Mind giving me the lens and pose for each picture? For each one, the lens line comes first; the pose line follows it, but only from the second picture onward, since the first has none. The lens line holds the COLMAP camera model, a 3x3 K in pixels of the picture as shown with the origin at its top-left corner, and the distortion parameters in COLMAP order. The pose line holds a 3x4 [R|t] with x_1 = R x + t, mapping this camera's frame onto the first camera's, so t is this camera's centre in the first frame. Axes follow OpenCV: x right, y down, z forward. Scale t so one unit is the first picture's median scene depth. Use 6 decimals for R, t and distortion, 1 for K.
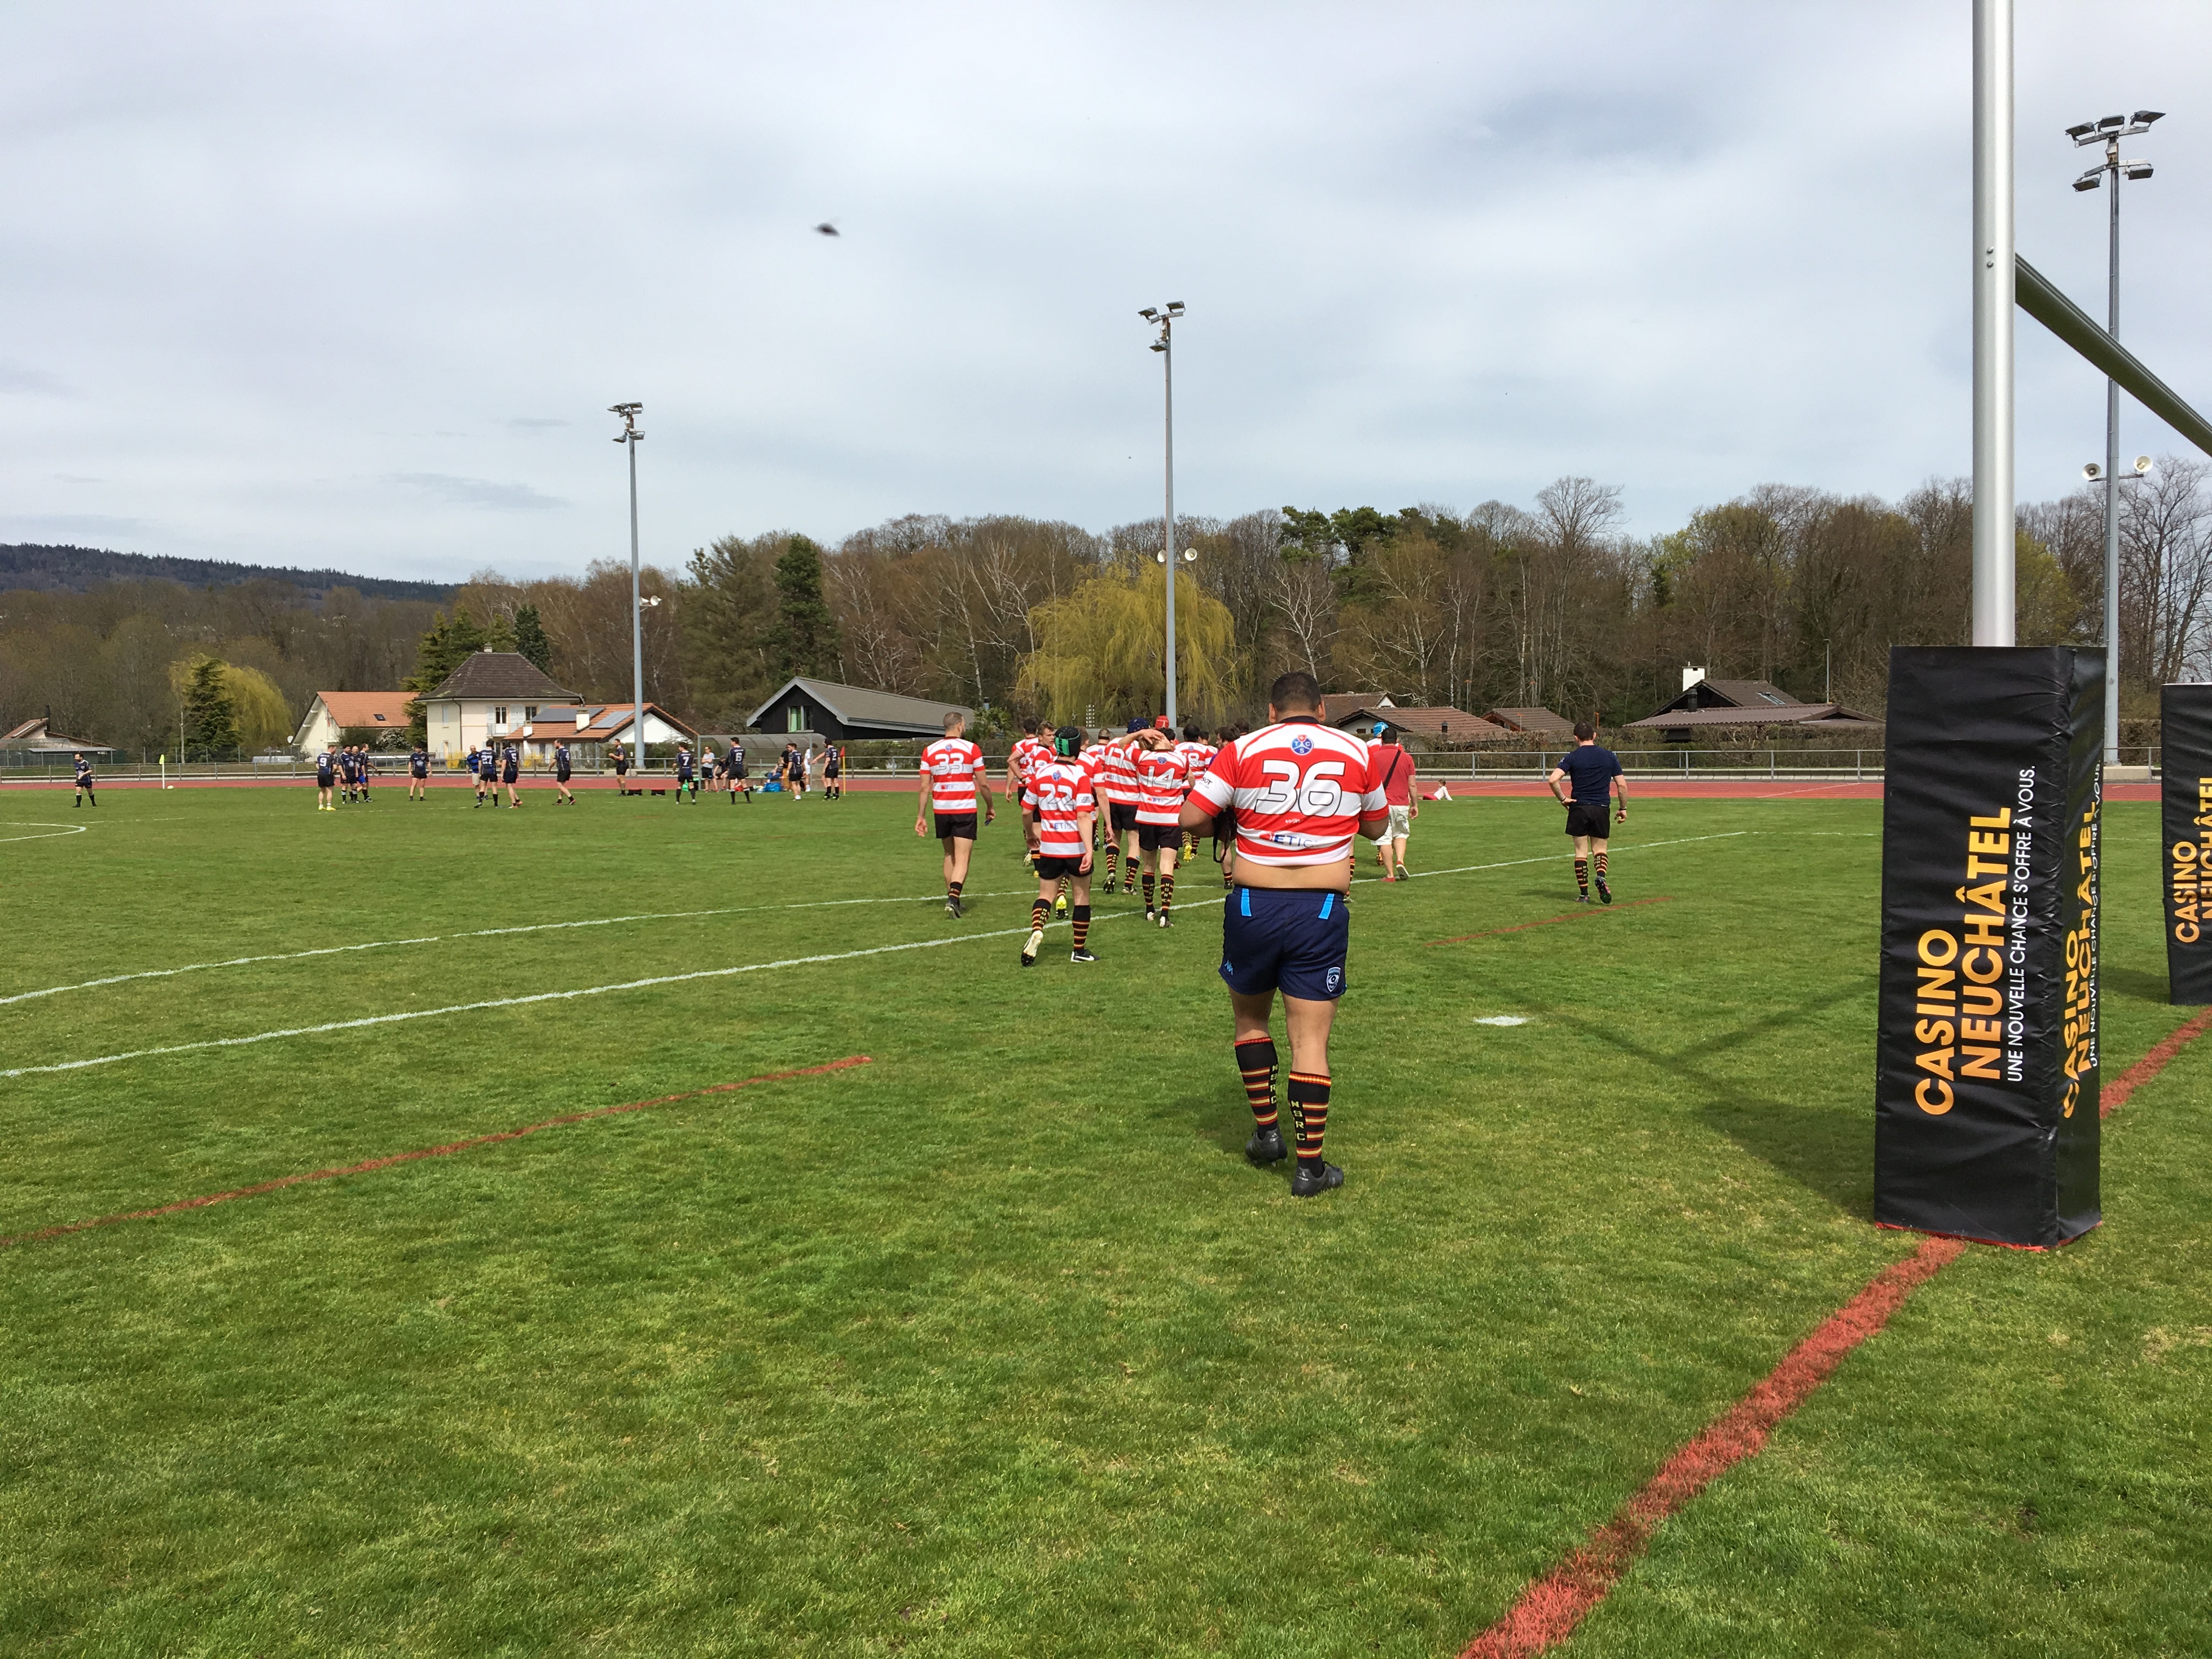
lens RADIAL K [[1789.4, 0, 1117.3], [0, 1789.4, 821.3], [0, 0, 1]] dist [0.013074, -0.024830]
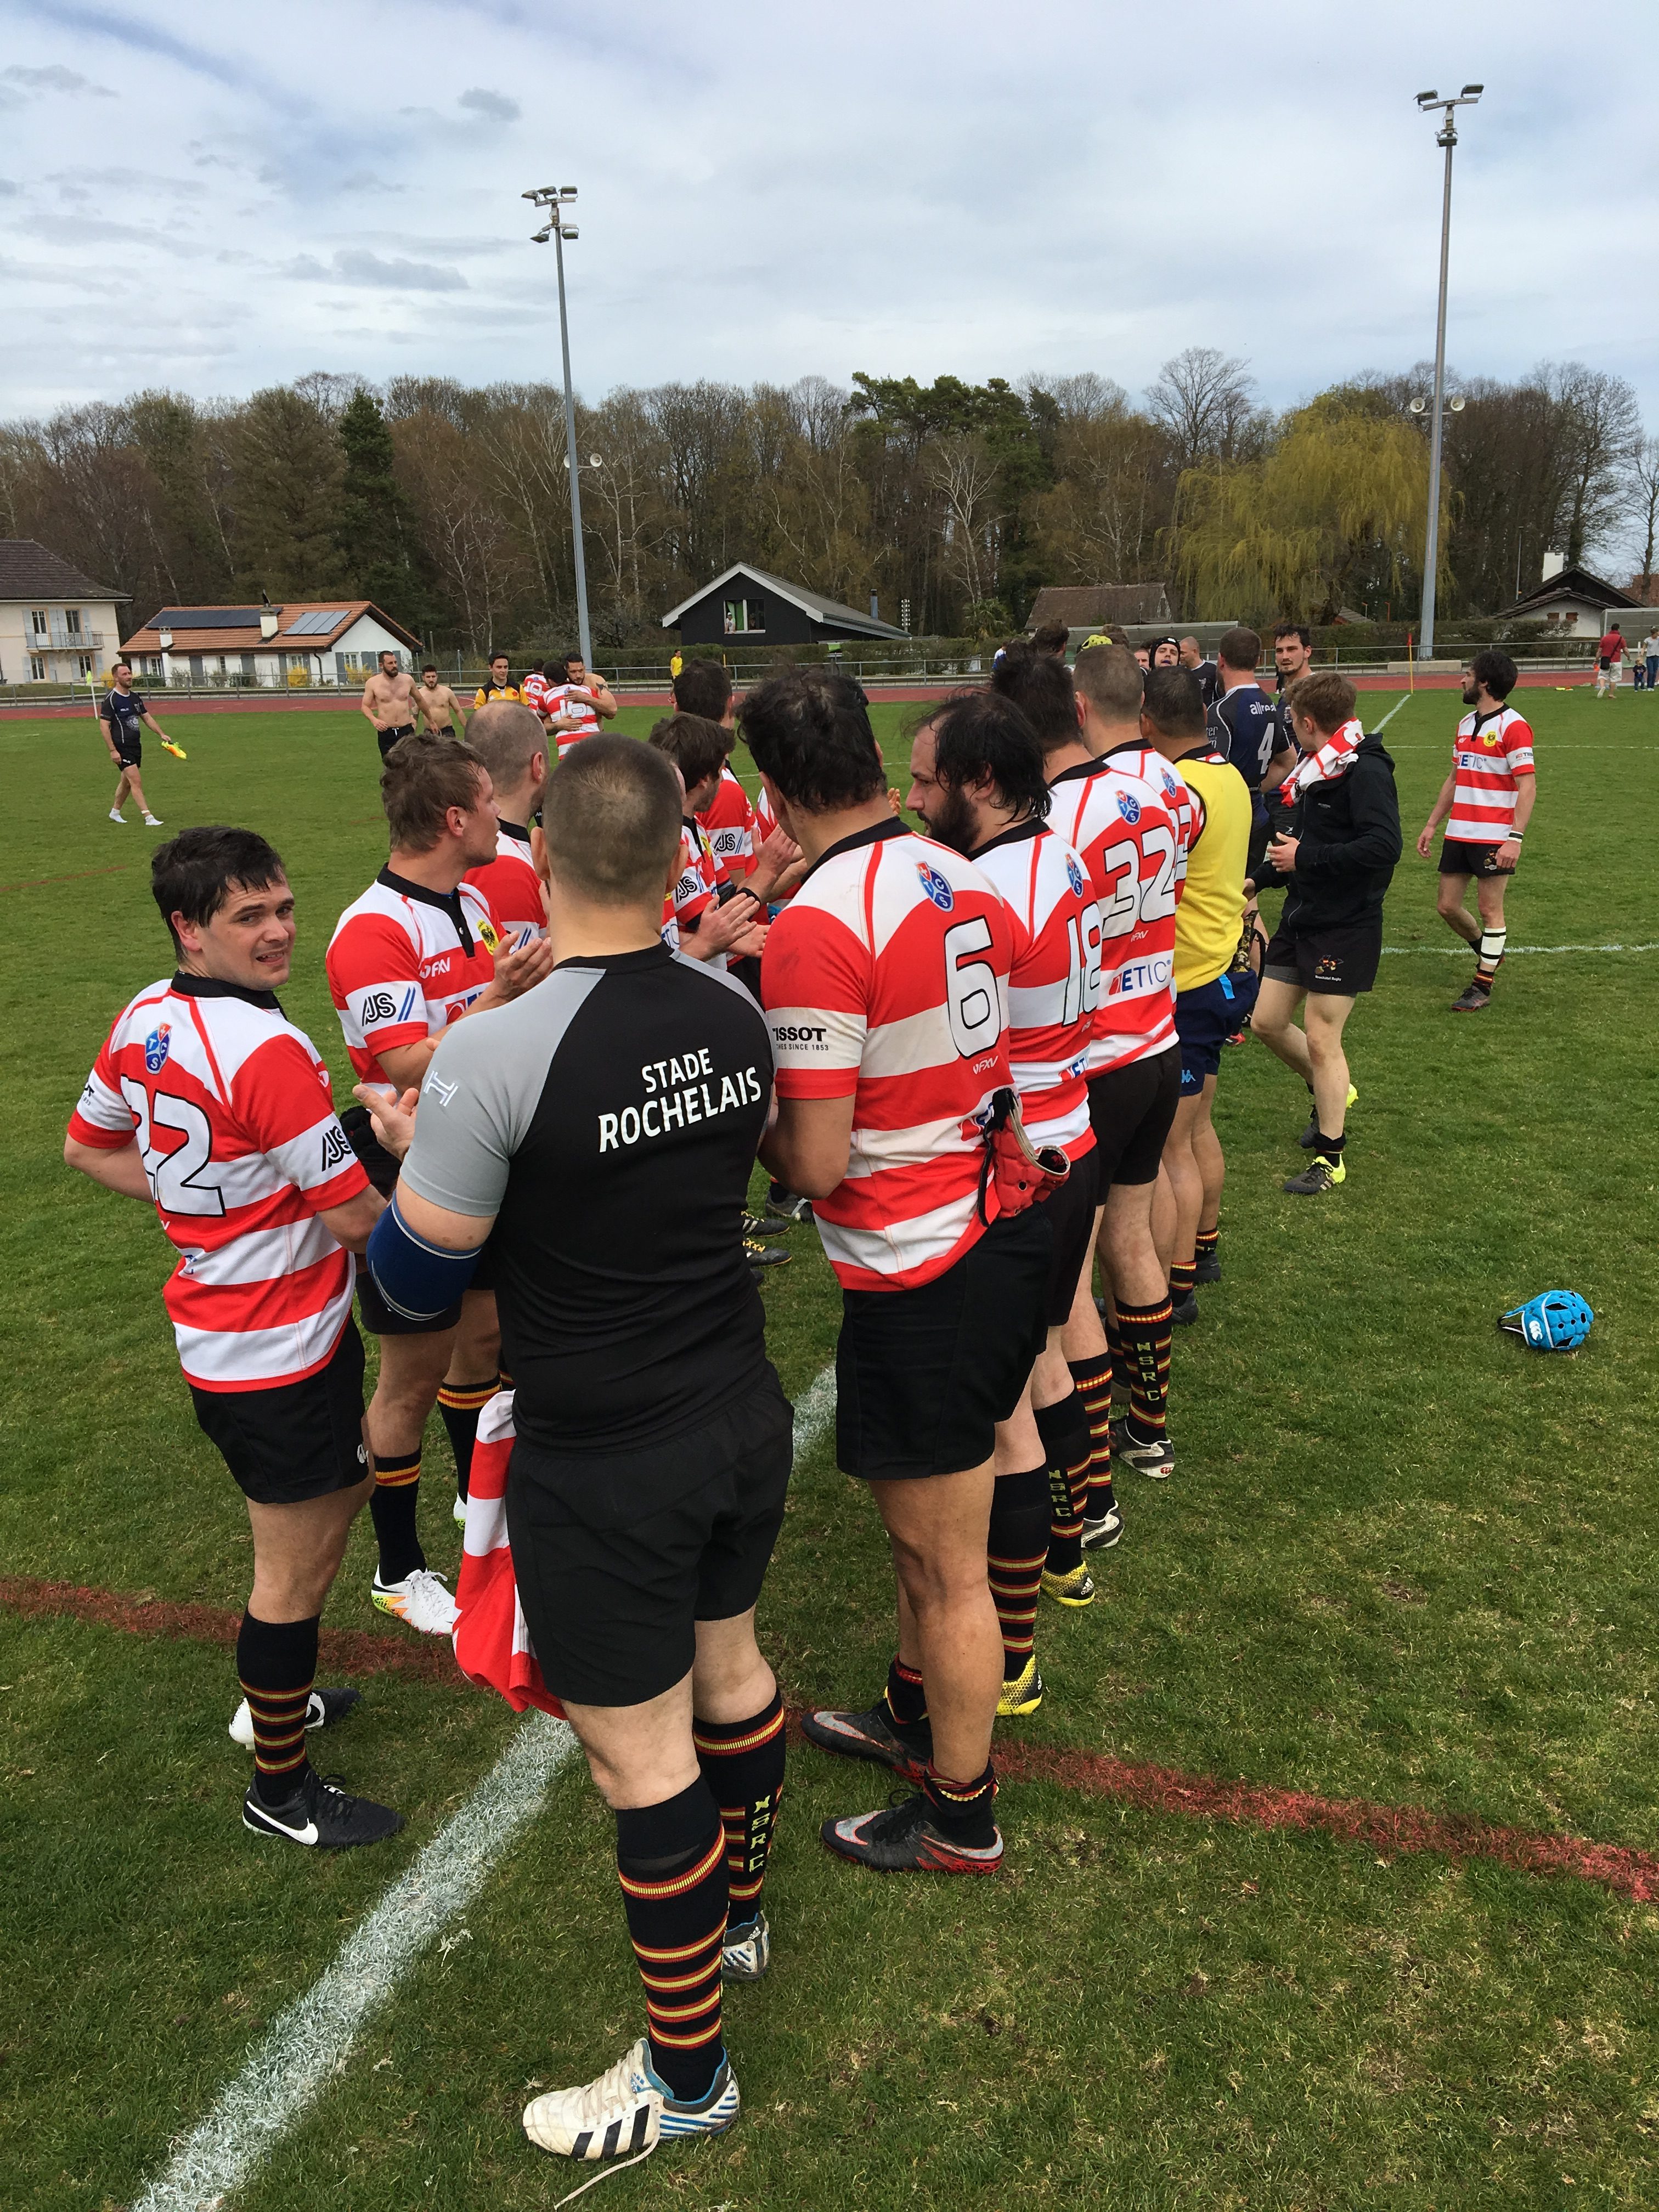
lens RADIAL K [[1789.4, 0, 826.4], [0, 1789.4, 1129.2], [0, 0, 1]] dist [0.013074, -0.024830]
pose [[0.947702, -0.097727, 0.303825, -0.339642], [0.030616, 0.975413, 0.218249, -0.003458], [-0.317684, -0.197533, 0.927393, 0.136834]]
